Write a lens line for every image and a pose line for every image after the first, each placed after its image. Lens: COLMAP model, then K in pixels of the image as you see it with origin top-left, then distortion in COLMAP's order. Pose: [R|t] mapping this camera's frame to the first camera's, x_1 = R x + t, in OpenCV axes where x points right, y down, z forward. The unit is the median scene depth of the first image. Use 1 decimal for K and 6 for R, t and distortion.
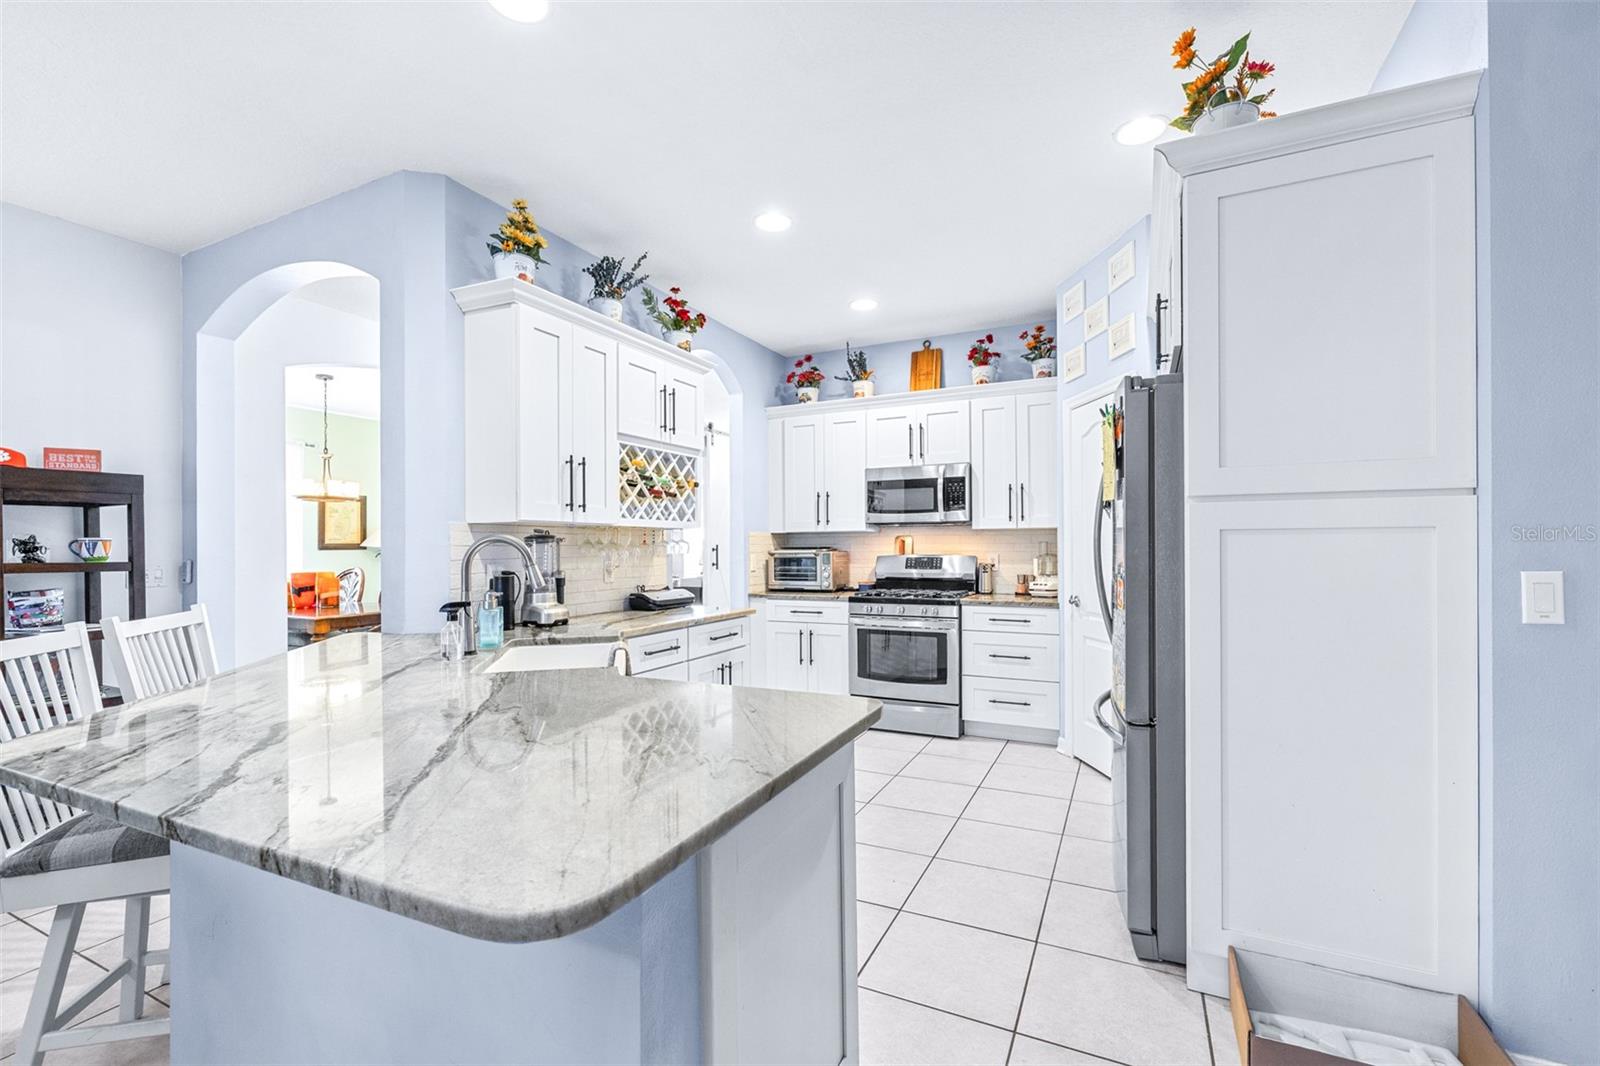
lens RADIAL K [[687.7, 0, 798.7], [0, 687.7, 550.7], [0, 0, 1]] dist [-0.003180, 0.000993]
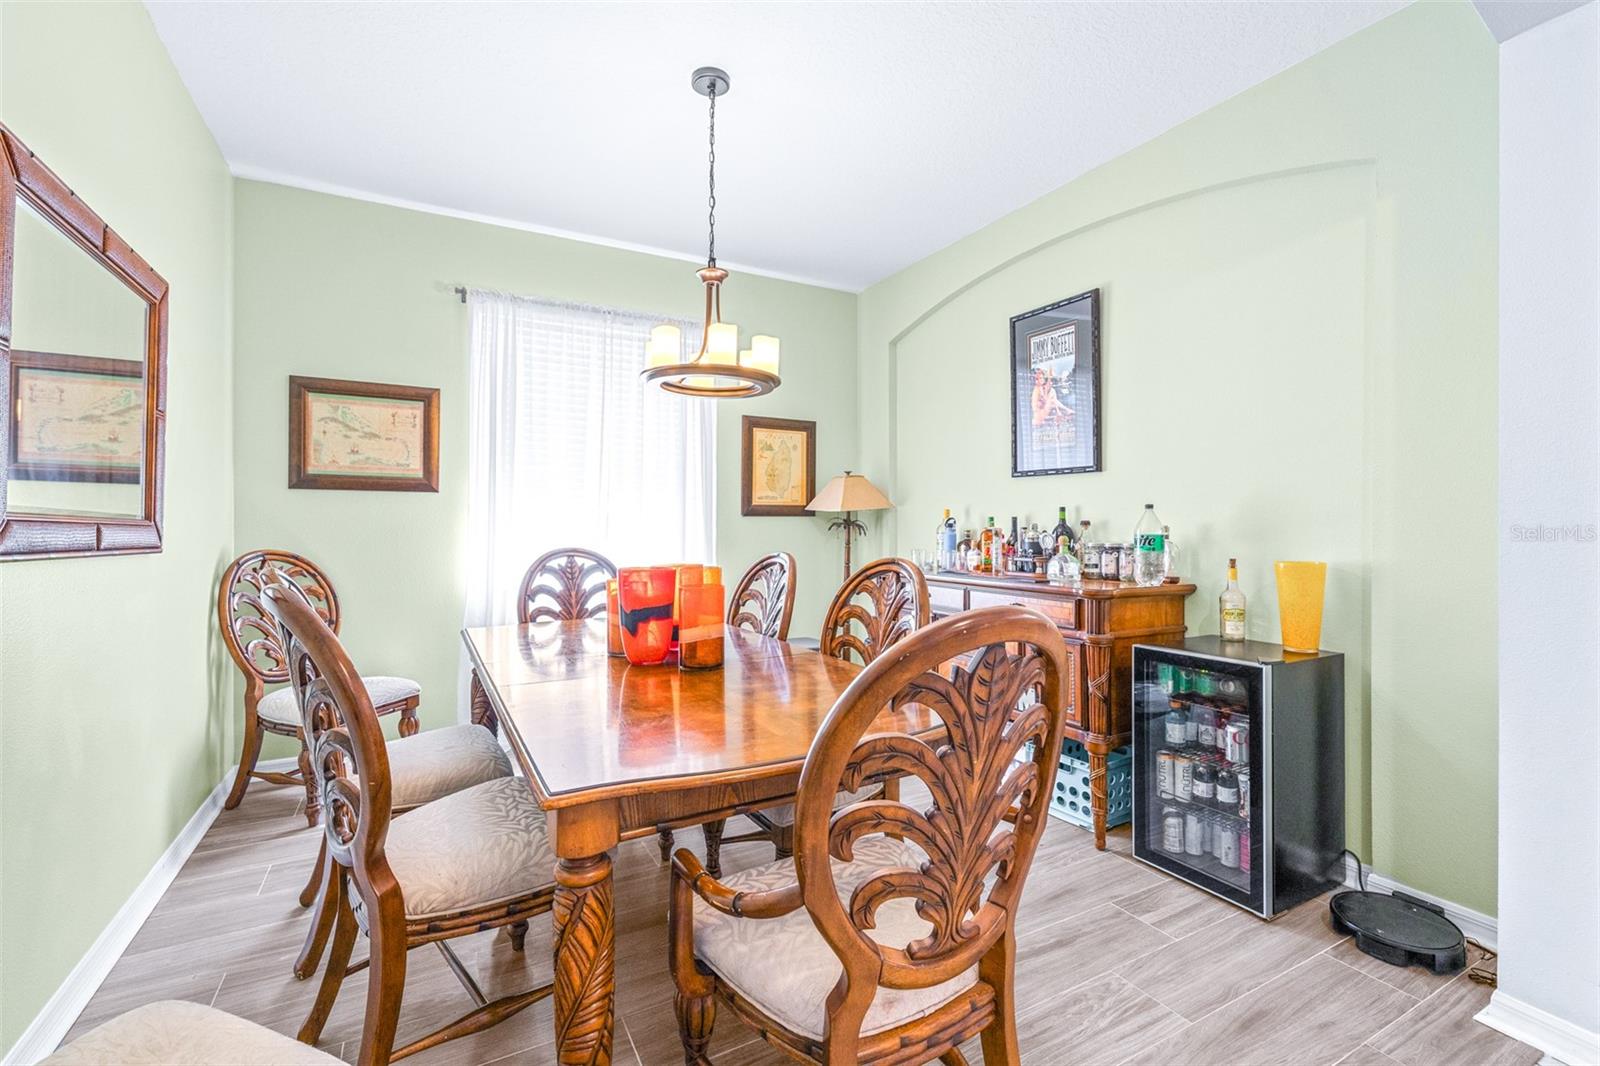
lens RADIAL K [[687.7, 0, 804.5], [0, 687.7, 519.5], [0, 0, 1]] dist [-0.003180, 0.000993]
pose [[0.815522, 0.005908, -0.578695, -0.553815], [-0.010027, 0.999942, -0.003922, 0.006305], [0.578639, 0.009001, 0.815534, 0.951547]]
